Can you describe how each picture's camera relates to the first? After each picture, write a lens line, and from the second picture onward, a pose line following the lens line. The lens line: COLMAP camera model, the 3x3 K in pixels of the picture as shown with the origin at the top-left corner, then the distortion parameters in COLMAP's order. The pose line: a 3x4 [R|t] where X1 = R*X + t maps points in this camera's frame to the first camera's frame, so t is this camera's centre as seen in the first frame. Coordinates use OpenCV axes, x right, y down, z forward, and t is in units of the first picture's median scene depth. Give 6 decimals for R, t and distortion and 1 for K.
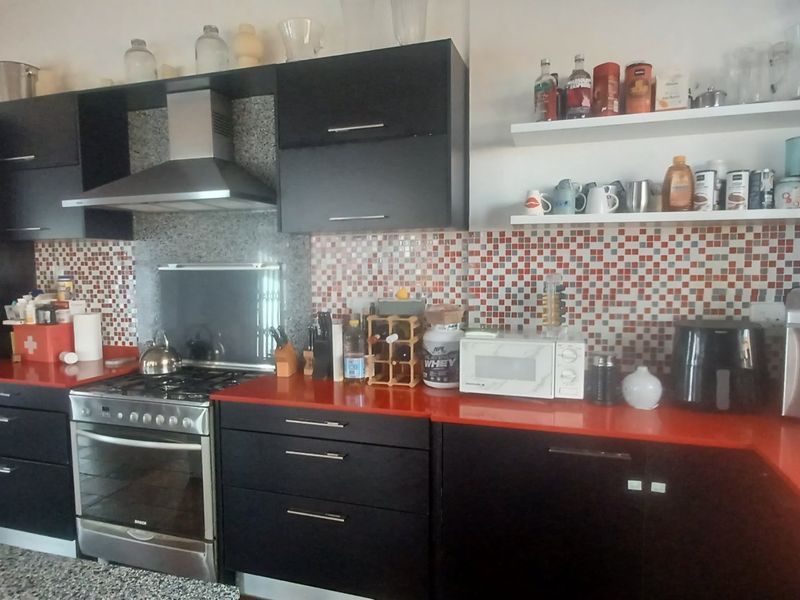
lens RADIAL K [[532.1, 0, 399.3], [0, 532.1, 300.7], [0, 0, 1]] dist [0.011853, 0.002759]
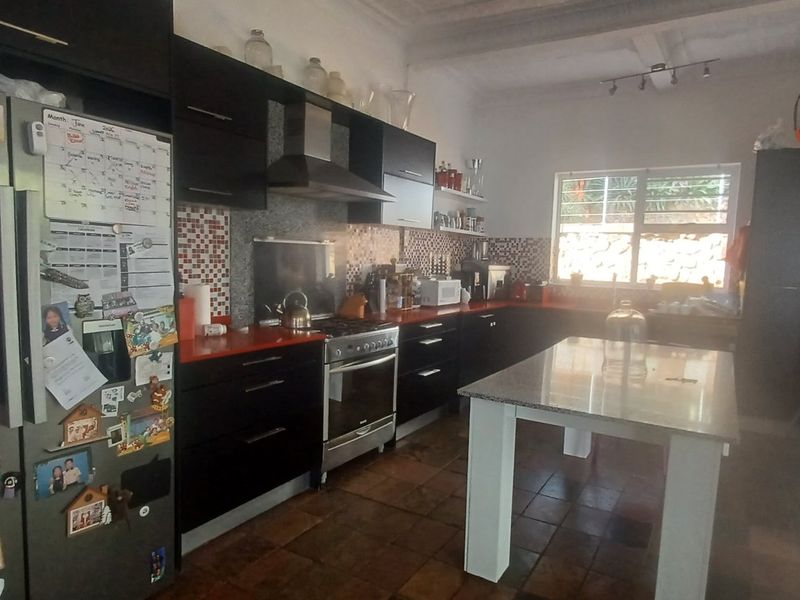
lens RADIAL K [[532.1, 0, 399.1], [0, 532.1, 302.3], [0, 0, 1]] dist [0.011853, 0.002759]
pose [[0.241234, -0.071172, 0.967854, -1.391734], [0.036781, 0.997261, 0.064167, 0.008424], [-0.969770, 0.020119, 0.243191, 0.428433]]
